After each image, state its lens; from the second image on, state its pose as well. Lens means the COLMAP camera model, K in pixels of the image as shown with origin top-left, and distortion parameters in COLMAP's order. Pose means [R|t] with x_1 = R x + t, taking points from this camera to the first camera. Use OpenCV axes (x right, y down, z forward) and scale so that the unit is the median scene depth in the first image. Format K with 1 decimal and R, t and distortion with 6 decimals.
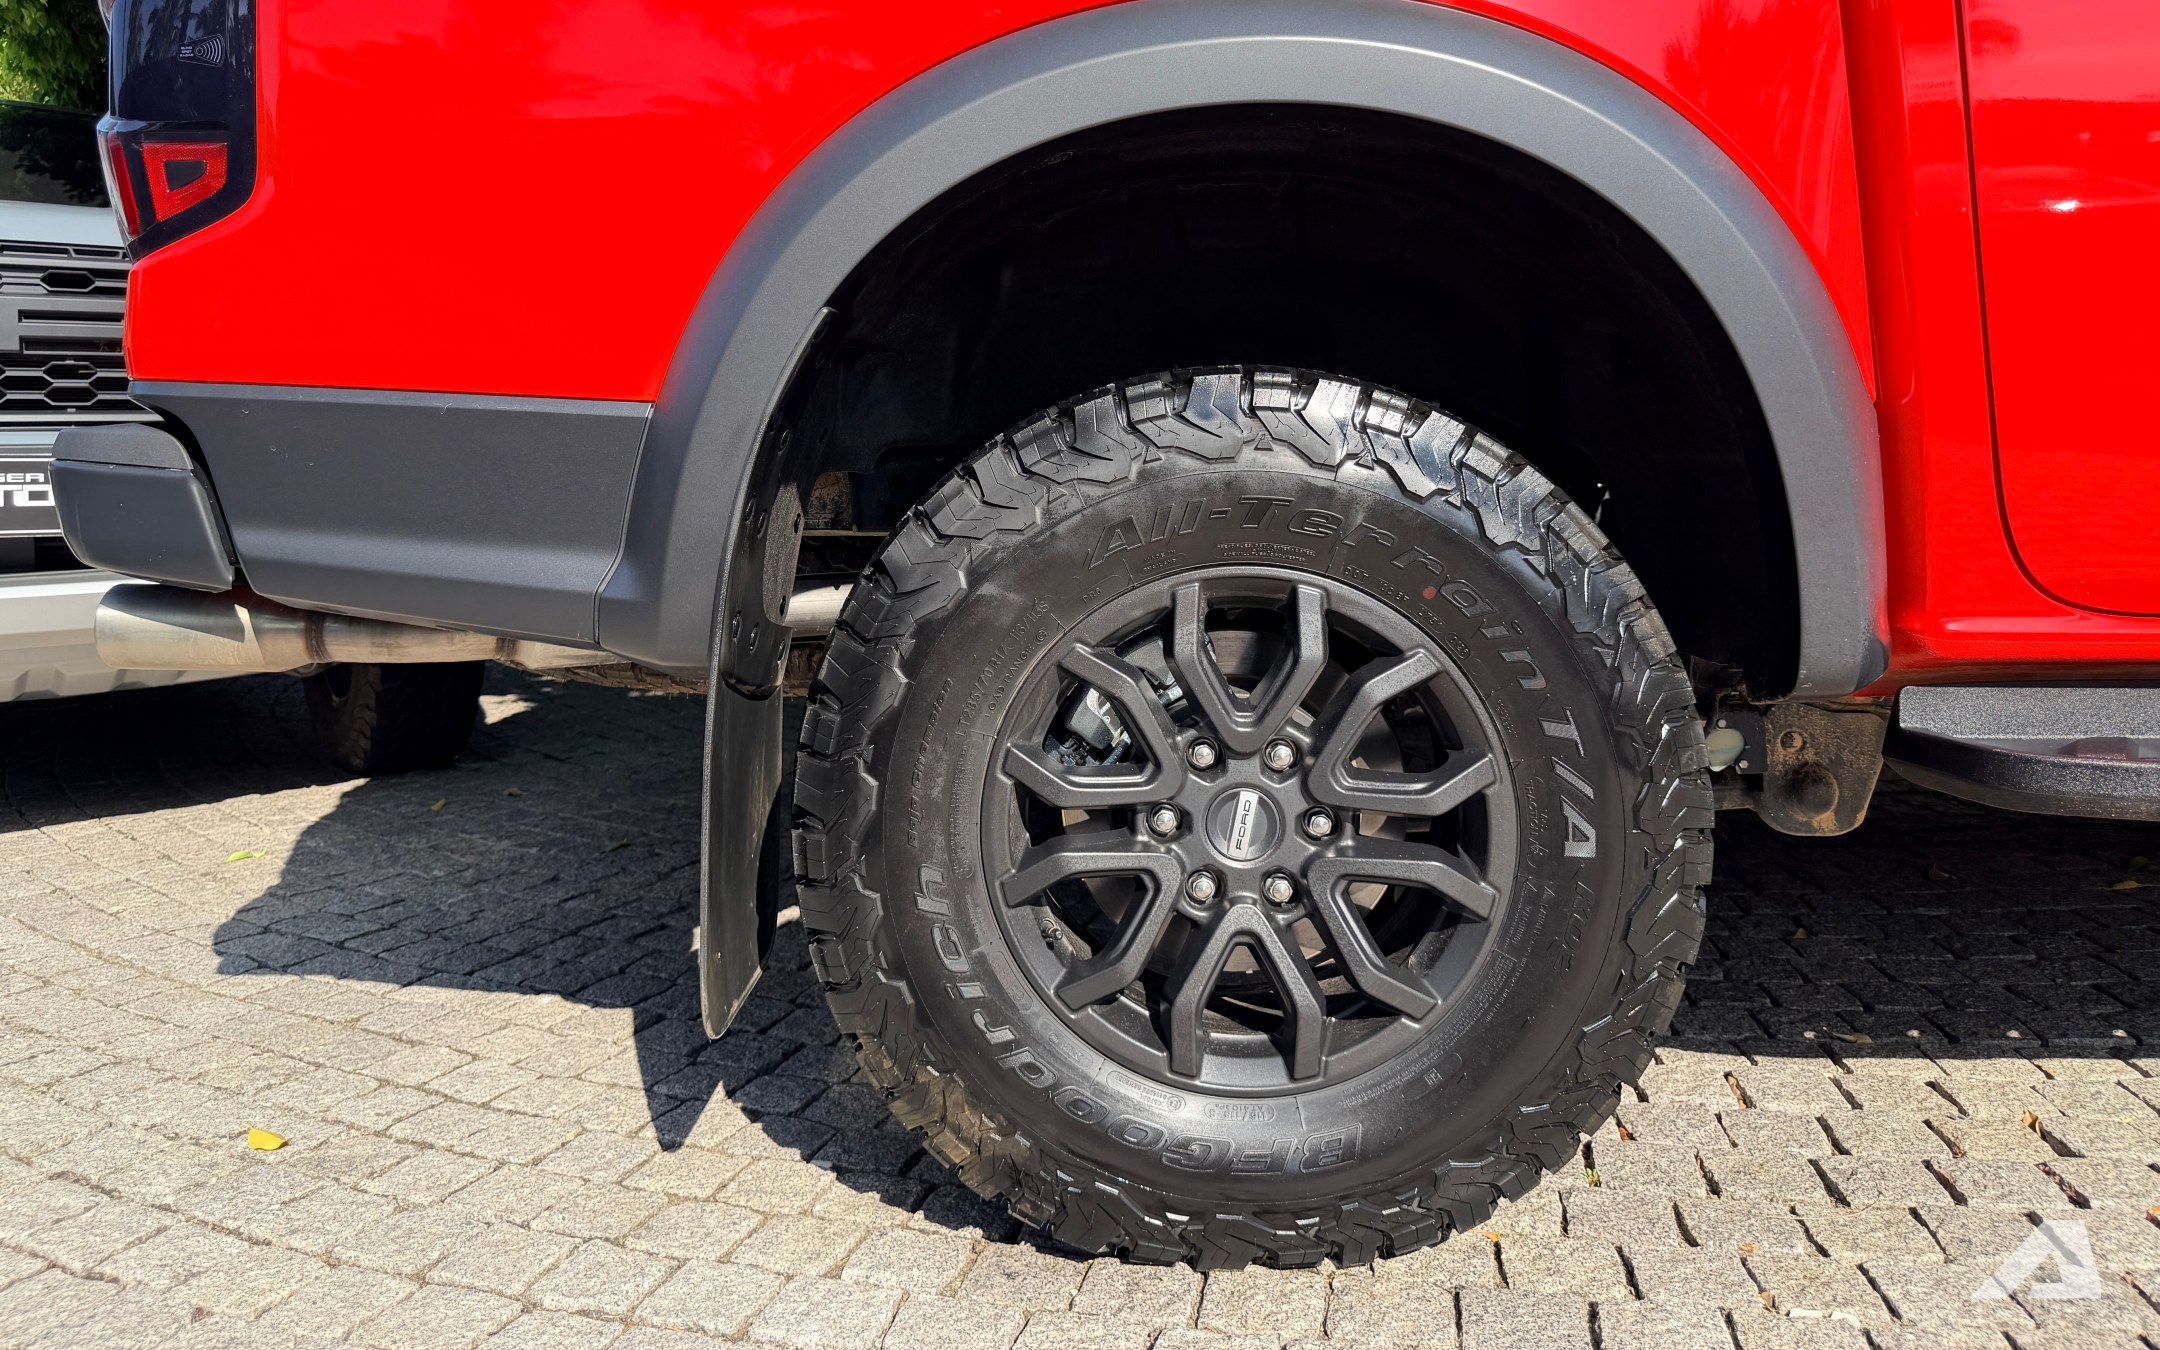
lens RADIAL K [[1442.9, 0, 1040.7], [0, 1442.9, 688.9], [0, 0, 1]] dist [0.038046, -0.057991]
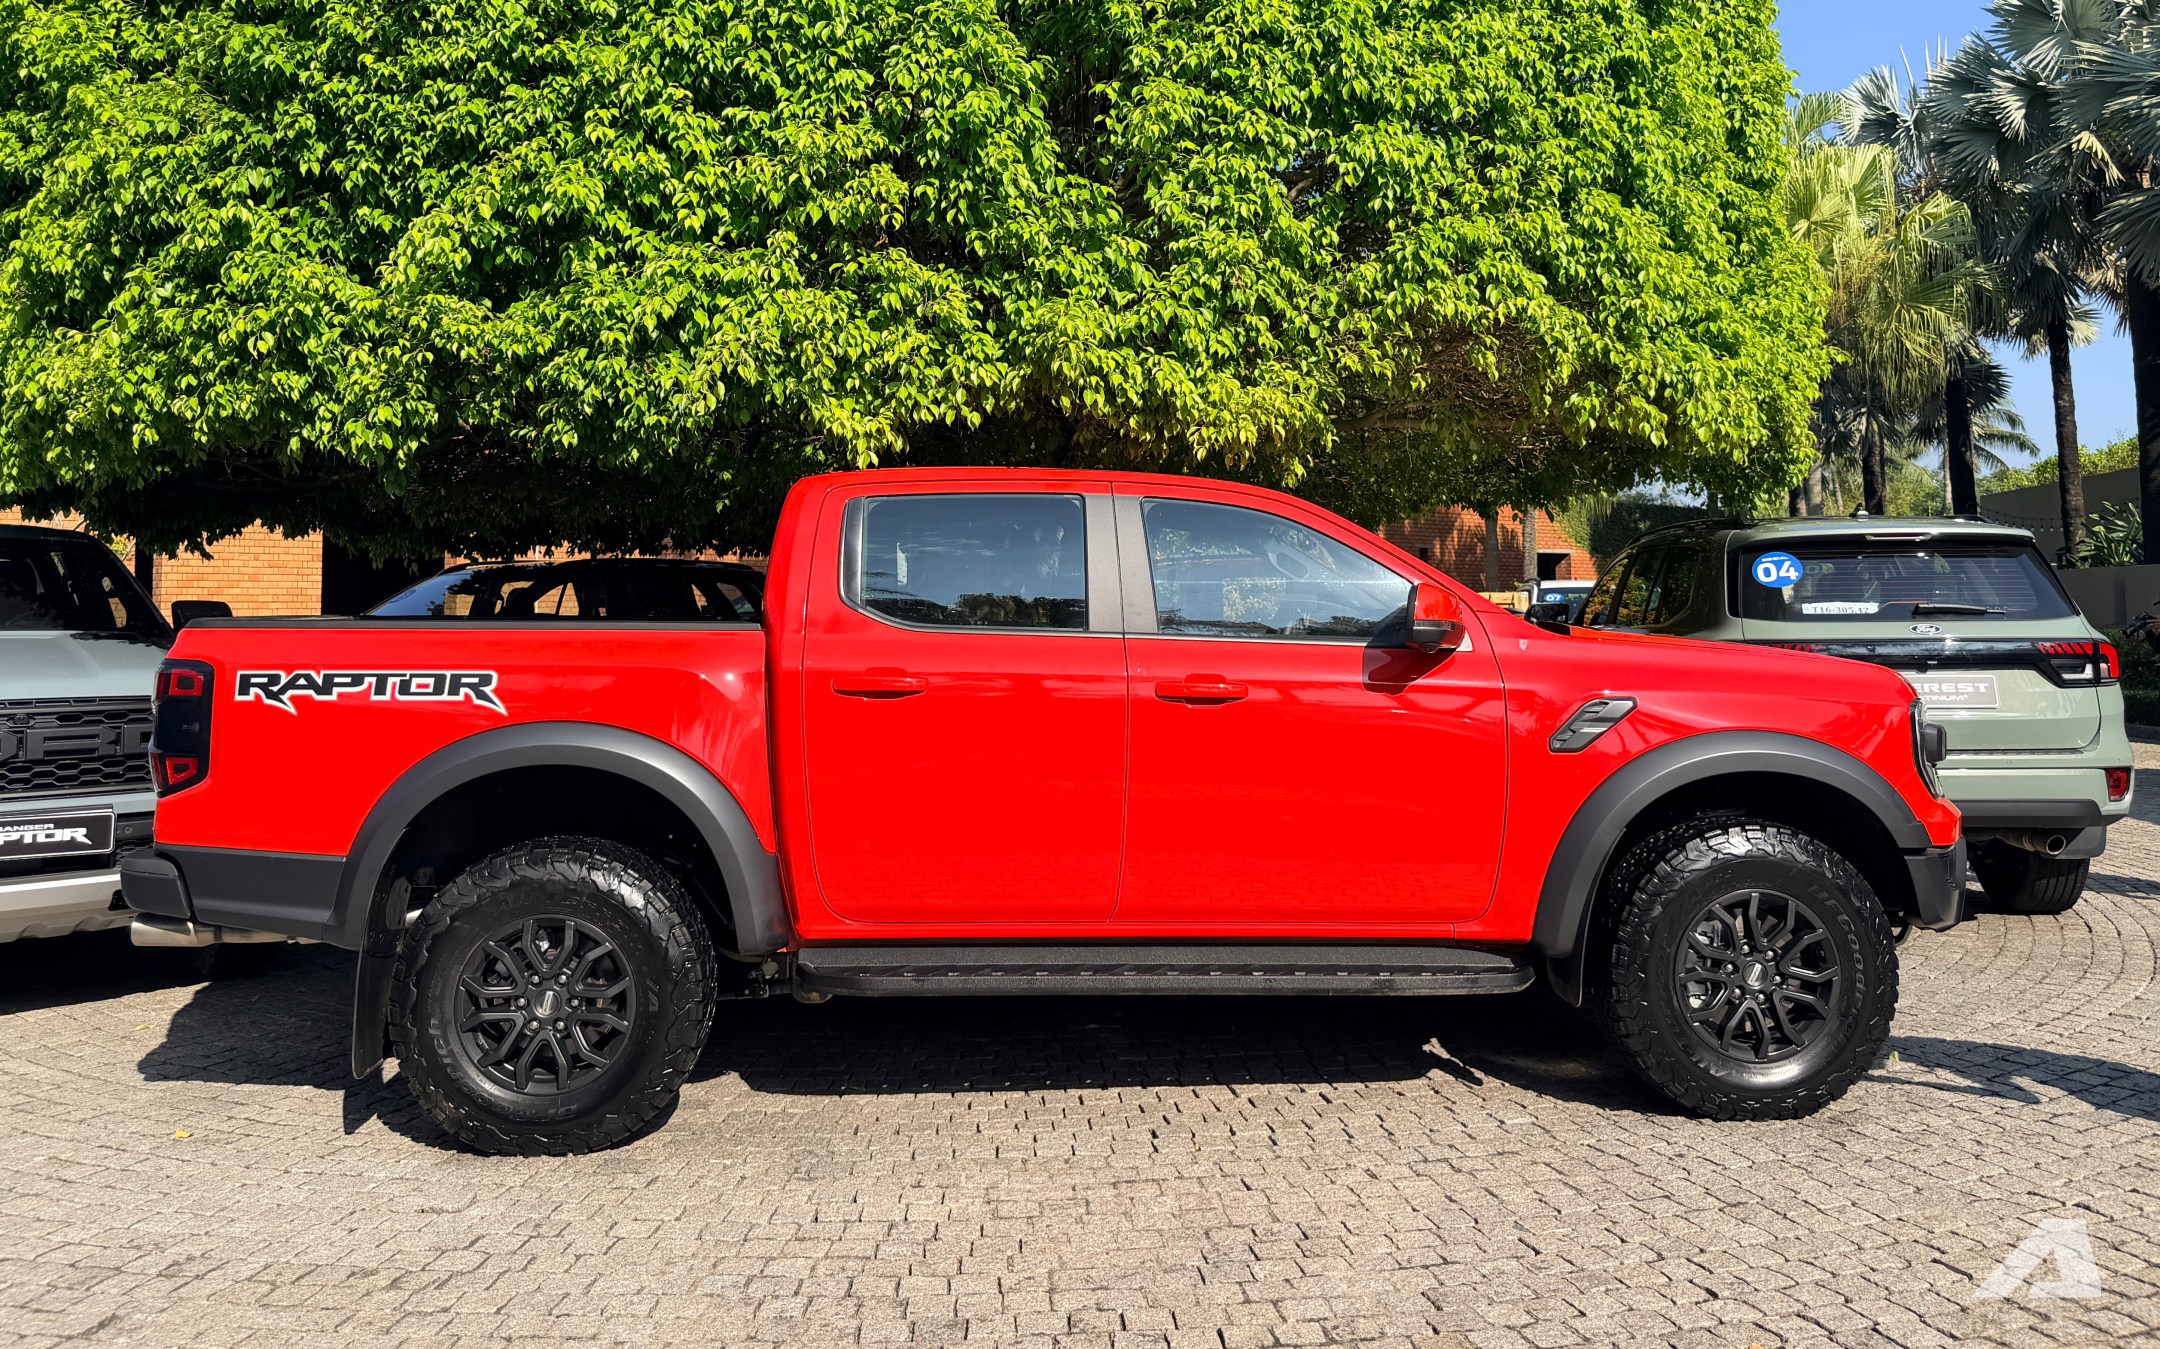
lens RADIAL K [[1581.5, 0, 1080.0], [0, 1581.5, 674.5], [0, 0, 1]] dist [-0.005296, -0.003643]
pose [[0.995841, 0.008298, 0.090727, 0.775218], [0.002416, 0.993088, -0.117348, -0.158535], [-0.091073, 0.117079, 0.988938, -1.978908]]
